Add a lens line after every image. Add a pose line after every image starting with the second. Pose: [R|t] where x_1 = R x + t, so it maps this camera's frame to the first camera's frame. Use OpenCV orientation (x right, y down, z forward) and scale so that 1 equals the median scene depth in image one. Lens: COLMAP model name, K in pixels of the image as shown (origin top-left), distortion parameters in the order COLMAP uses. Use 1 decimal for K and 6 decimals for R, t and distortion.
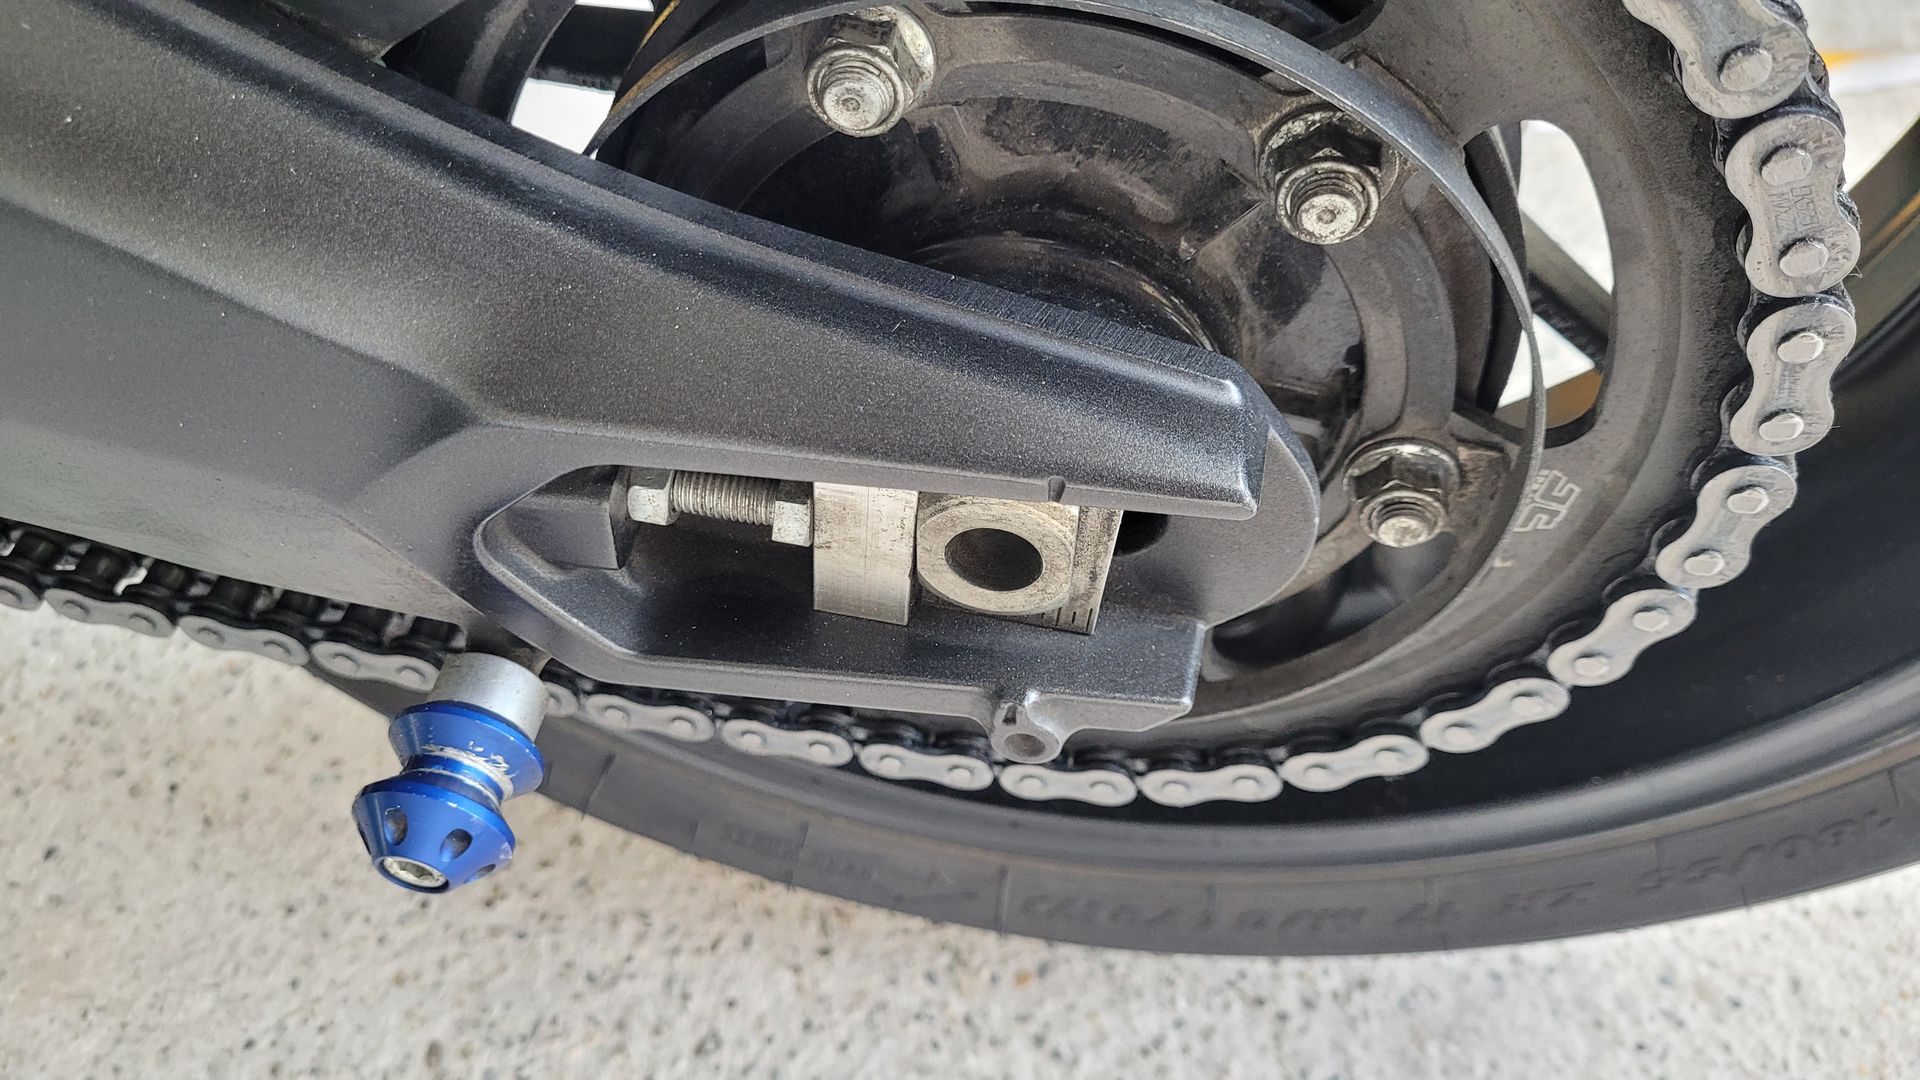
lens RADIAL K [[1497.5, 0, 960.0], [0, 1497.5, 540.0], [0, 0, 1]] dist [0.003485, -0.011659]
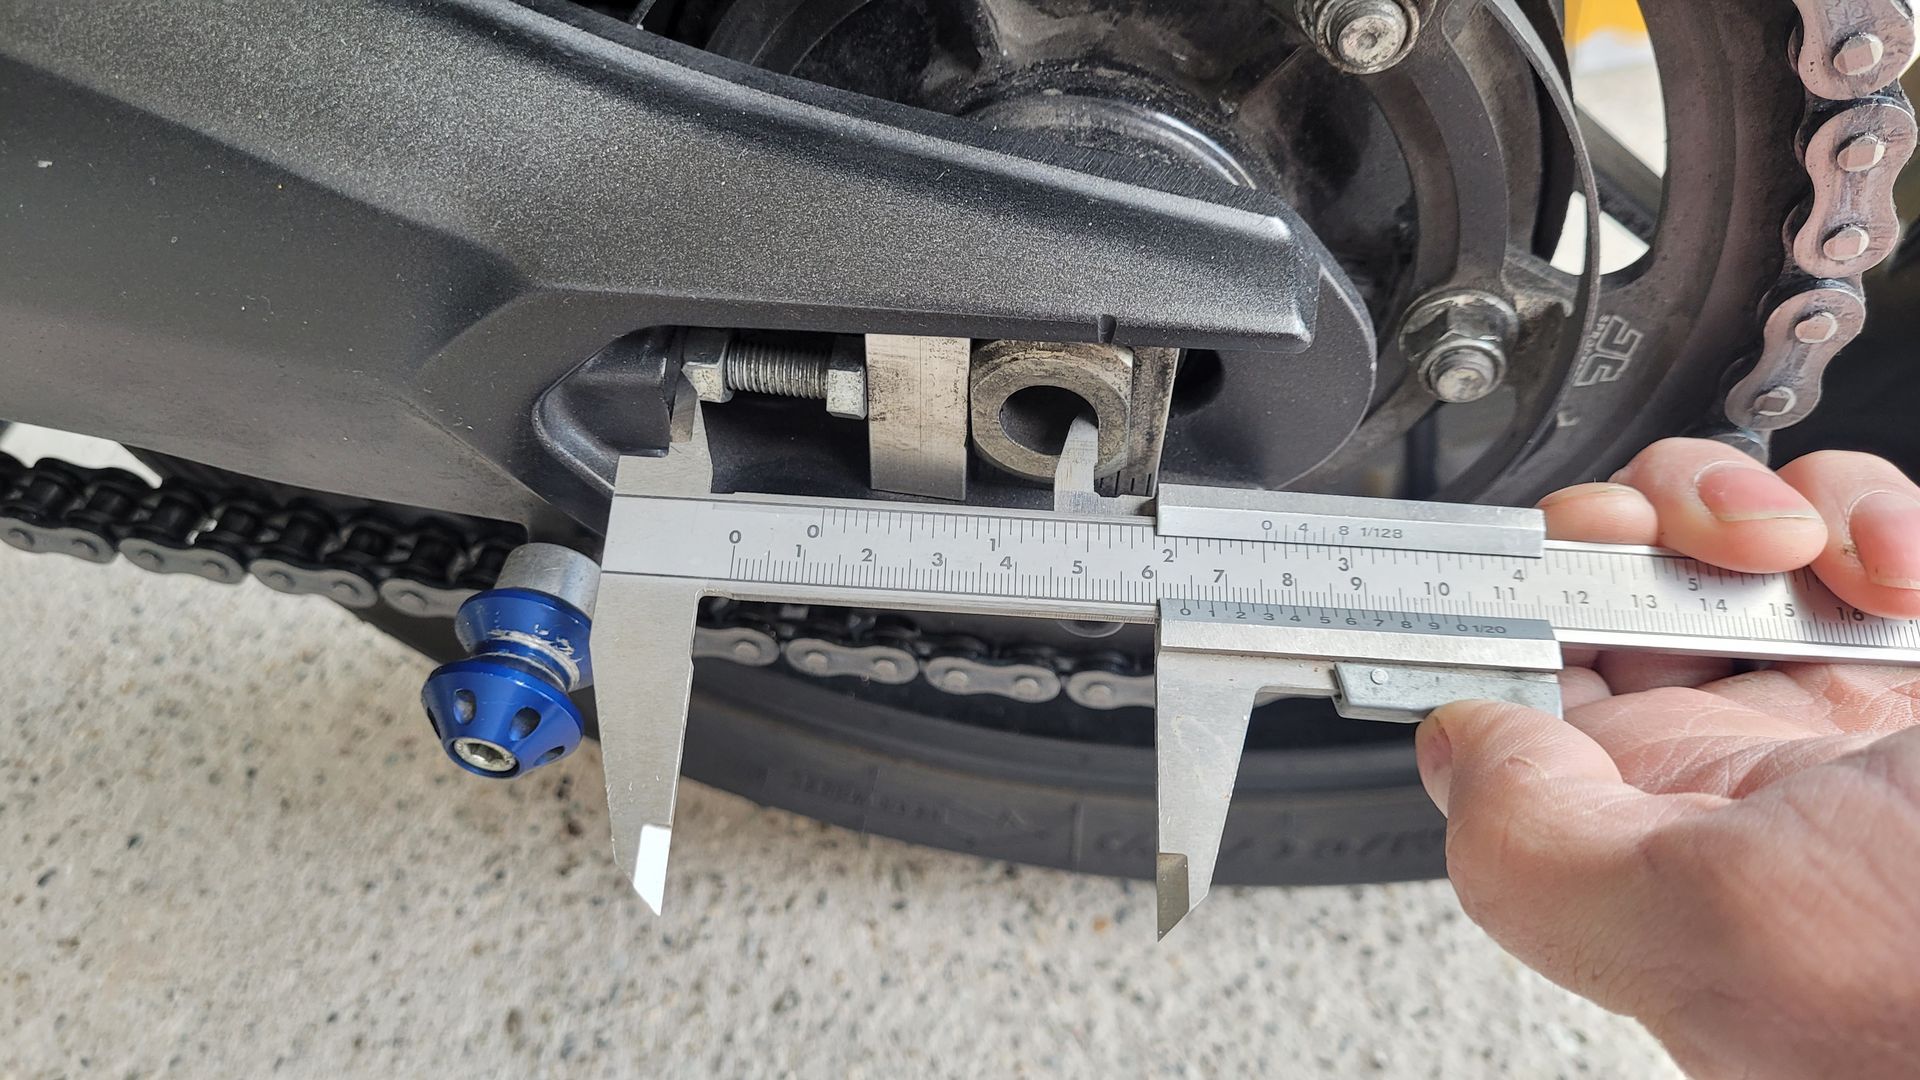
lens RADIAL K [[1499.3, 0, 964.9], [0, 1499.3, 506.1], [0, 0, 1]] dist [-0.003318, -0.002122]
pose [[0.998411, -0.043797, -0.035459, -0.000284], [0.042700, 0.998603, -0.031136, 0.066697], [0.036774, 0.029572, 0.998886, 0.002861]]
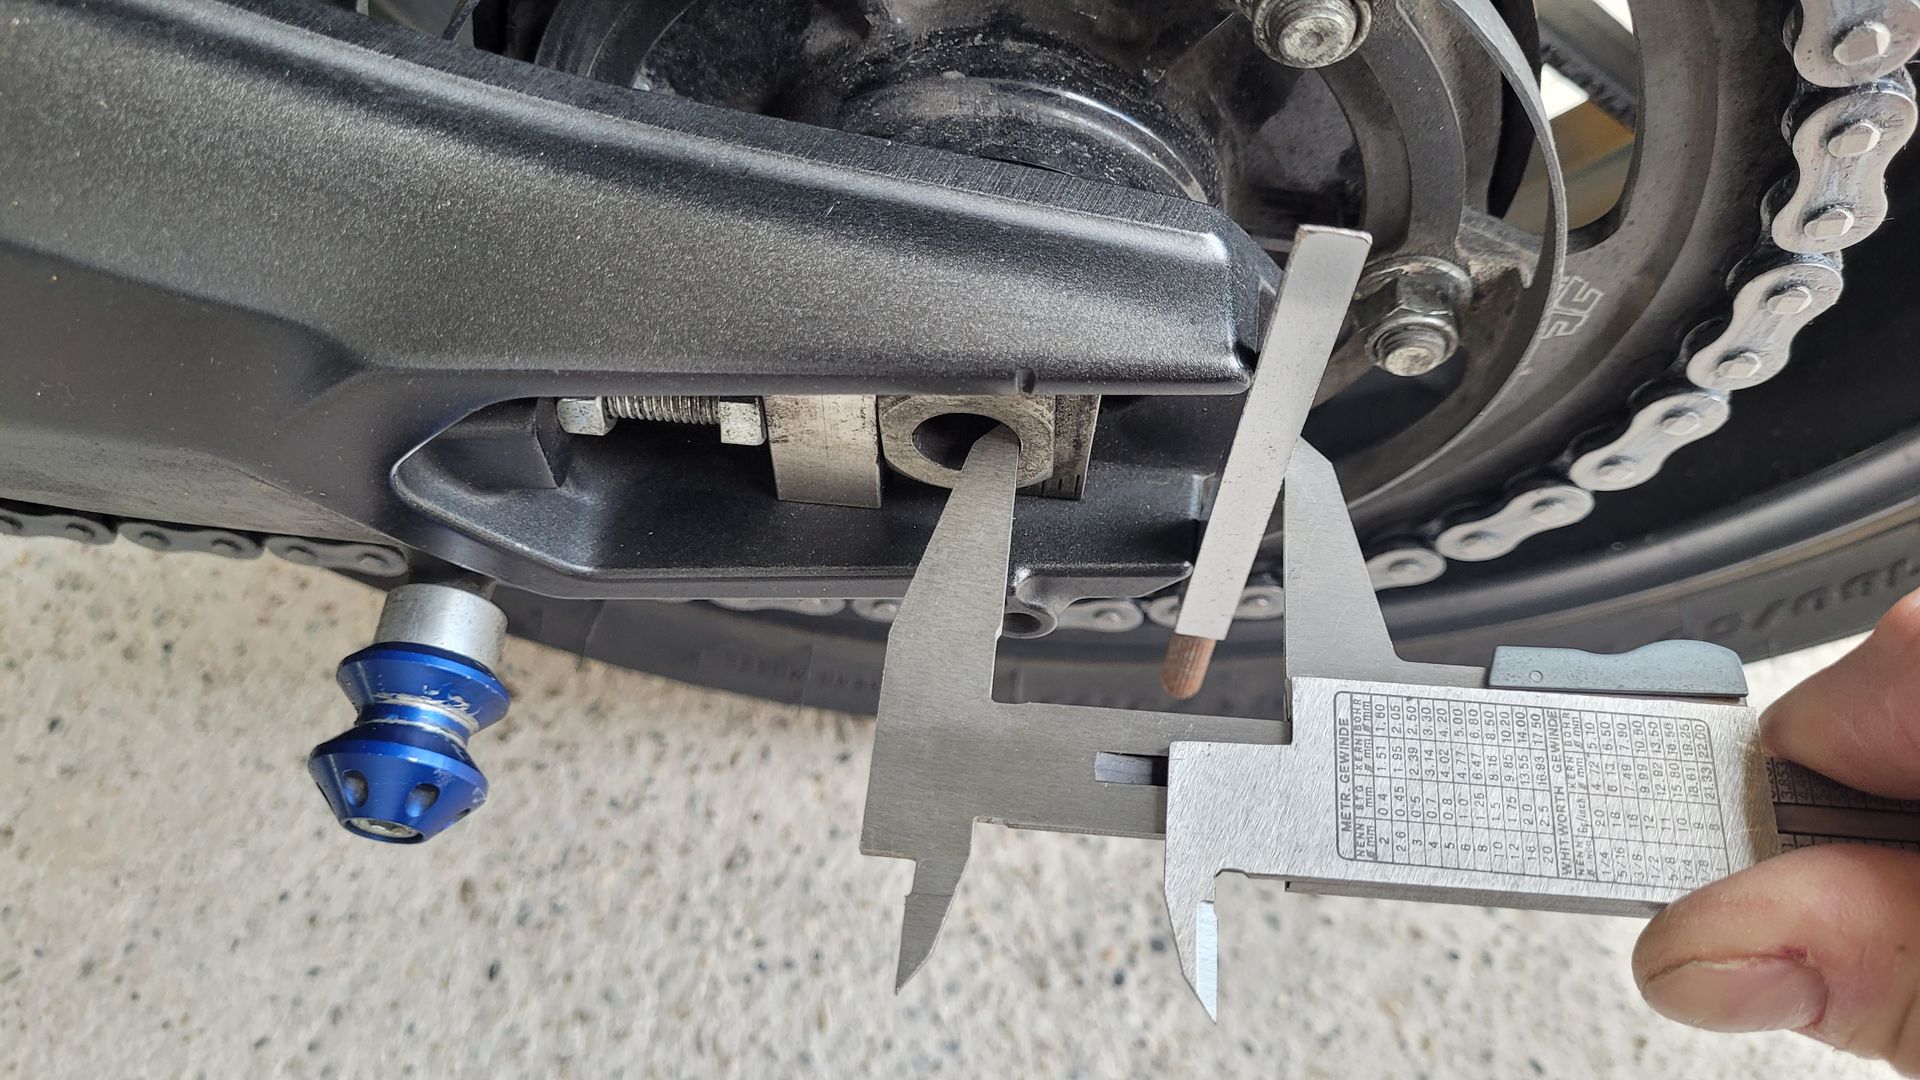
lens RADIAL K [[1505.7, 0, 976.3], [0, 1505.7, 519.0], [0, 0, 1]] dist [-0.005330, -0.000496]
pose [[0.995996, -0.089383, 0.001324, 0.015534], [0.087891, 0.981856, 0.168028, -0.063764], [-0.016319, -0.167239, 0.985781, 0.060768]]
